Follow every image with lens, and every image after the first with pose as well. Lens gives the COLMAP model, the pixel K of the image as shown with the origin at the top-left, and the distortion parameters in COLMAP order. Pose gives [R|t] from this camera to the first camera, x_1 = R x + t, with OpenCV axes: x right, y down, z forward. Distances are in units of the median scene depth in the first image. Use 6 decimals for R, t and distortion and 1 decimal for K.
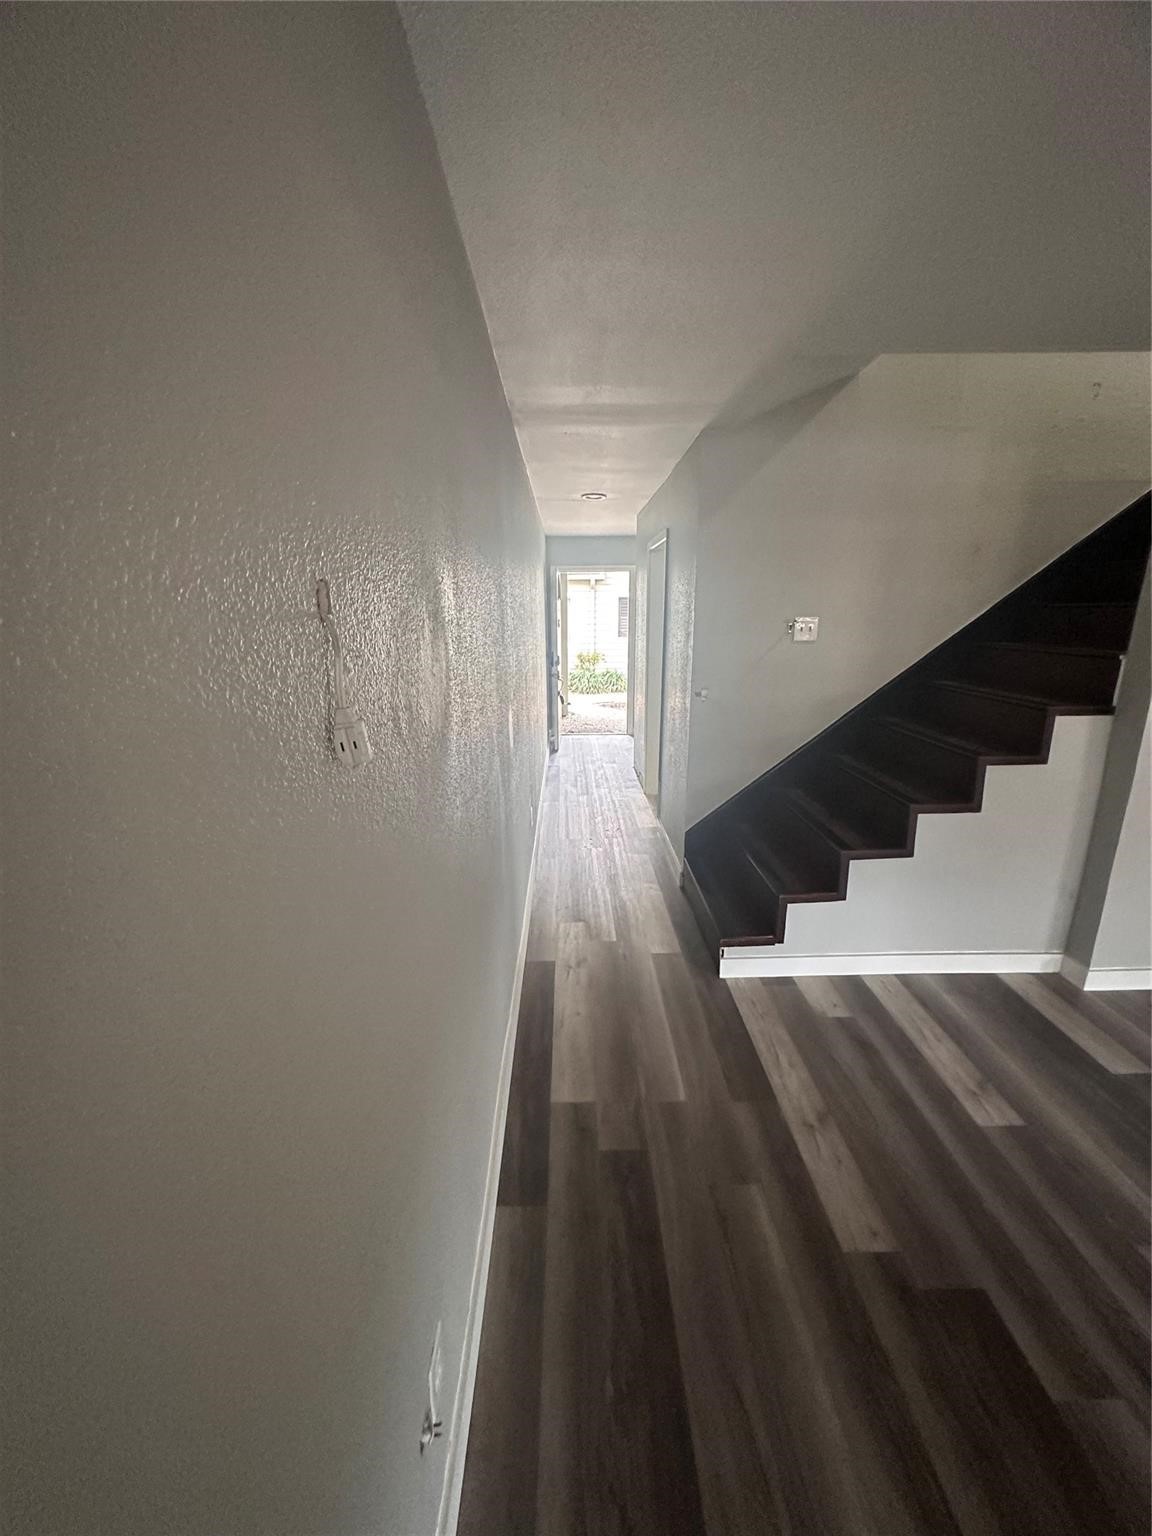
lens RADIAL K [[611.8, 0, 577.4], [0, 611.8, 766.5], [0, 0, 1]] dist [0.000580, 0.000134]
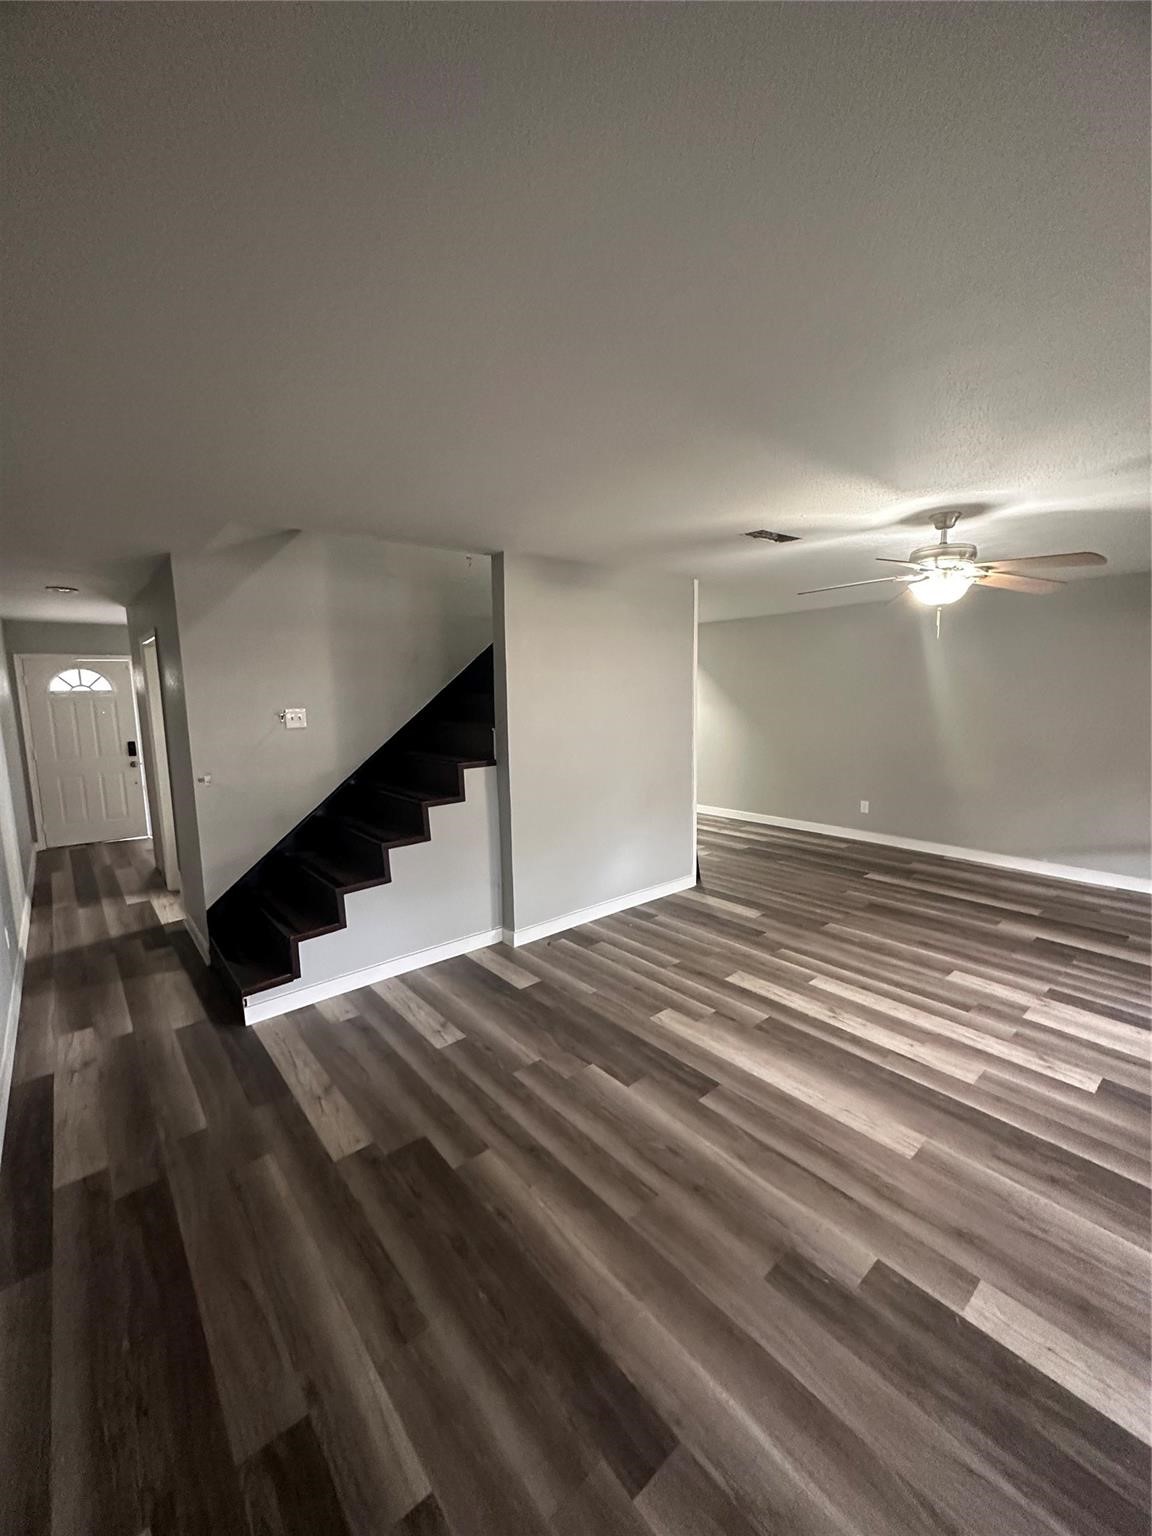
lens RADIAL K [[611.8, 0, 574.9], [0, 611.8, 770.7], [0, 0, 1]] dist [0.000580, 0.000134]
pose [[0.775105, -0.091300, 0.625201, 0.045967], [0.169518, 0.983276, -0.066572, 0.069214], [-0.608667, 0.157583, 0.777620, -0.349838]]
